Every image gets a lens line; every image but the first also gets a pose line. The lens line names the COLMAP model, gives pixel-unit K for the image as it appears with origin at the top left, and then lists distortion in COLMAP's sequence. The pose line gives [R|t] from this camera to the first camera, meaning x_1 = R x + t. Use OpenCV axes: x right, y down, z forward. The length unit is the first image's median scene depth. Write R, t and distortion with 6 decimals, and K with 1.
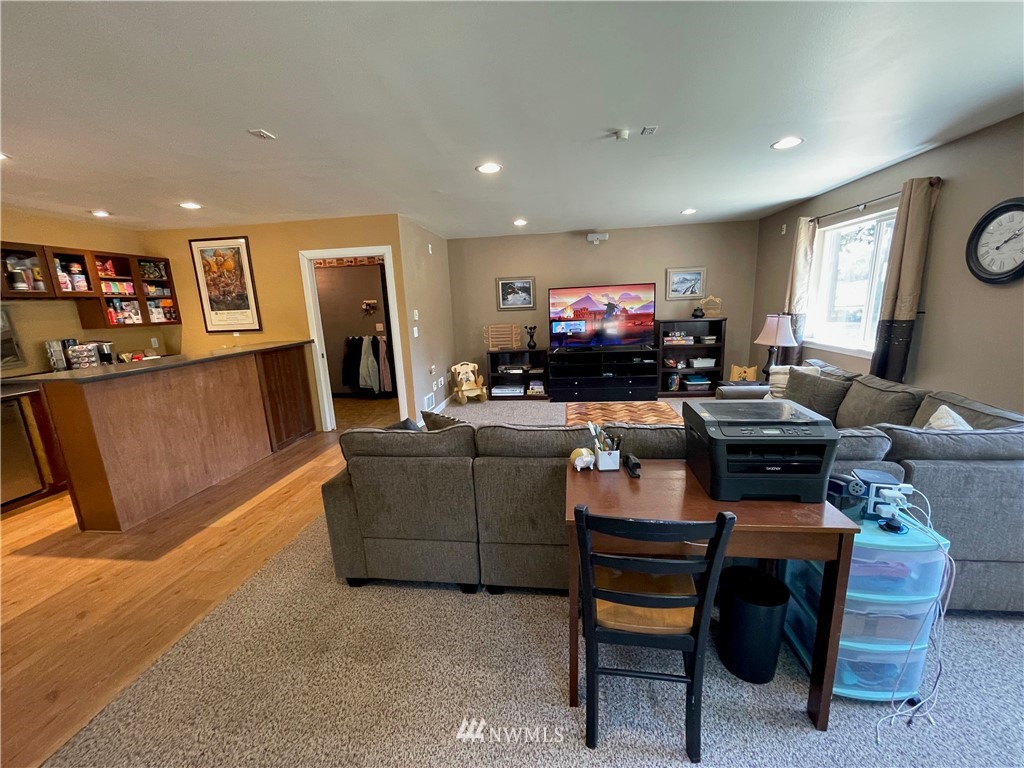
lens RADIAL K [[413.1, 0, 511.1], [0, 413.1, 386.2], [0, 0, 1]] dist [0.001099, 0.000071]
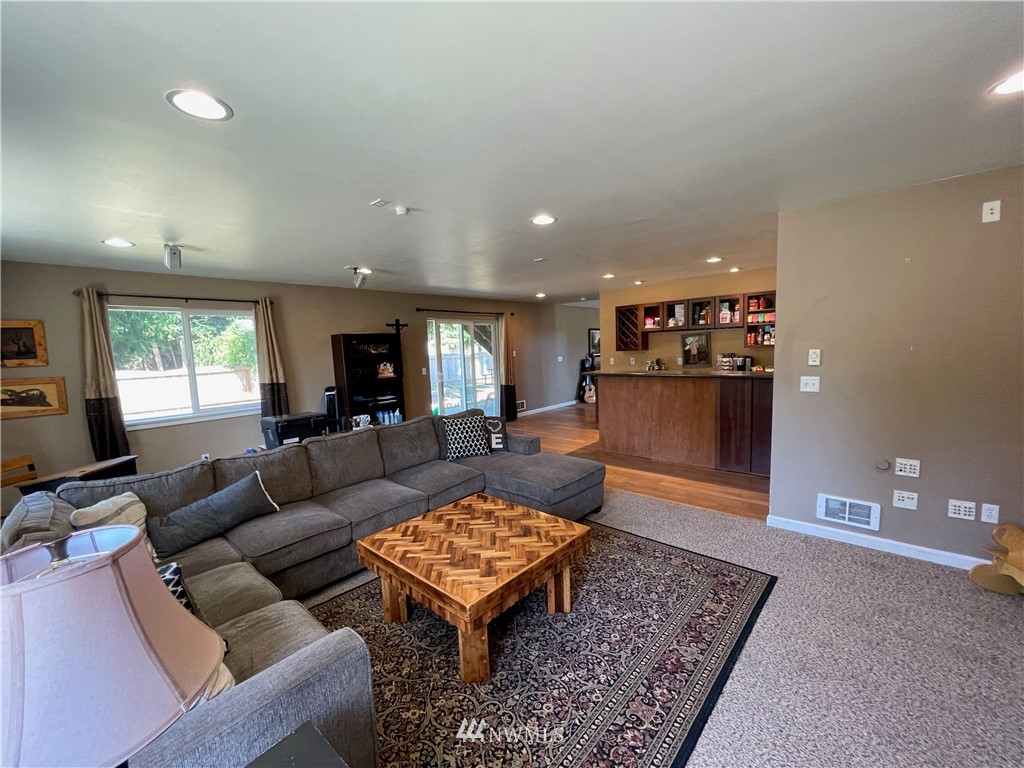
lens RADIAL K [[413.1, 0, 510.7], [0, 413.1, 388.0], [0, 0, 1]] dist [0.001099, 0.000071]
pose [[-0.561606, 0.144670, -0.814659, 0.622260], [-0.108757, 0.963146, 0.246013, -0.268196], [0.820226, 0.226762, -0.525174, 1.121101]]
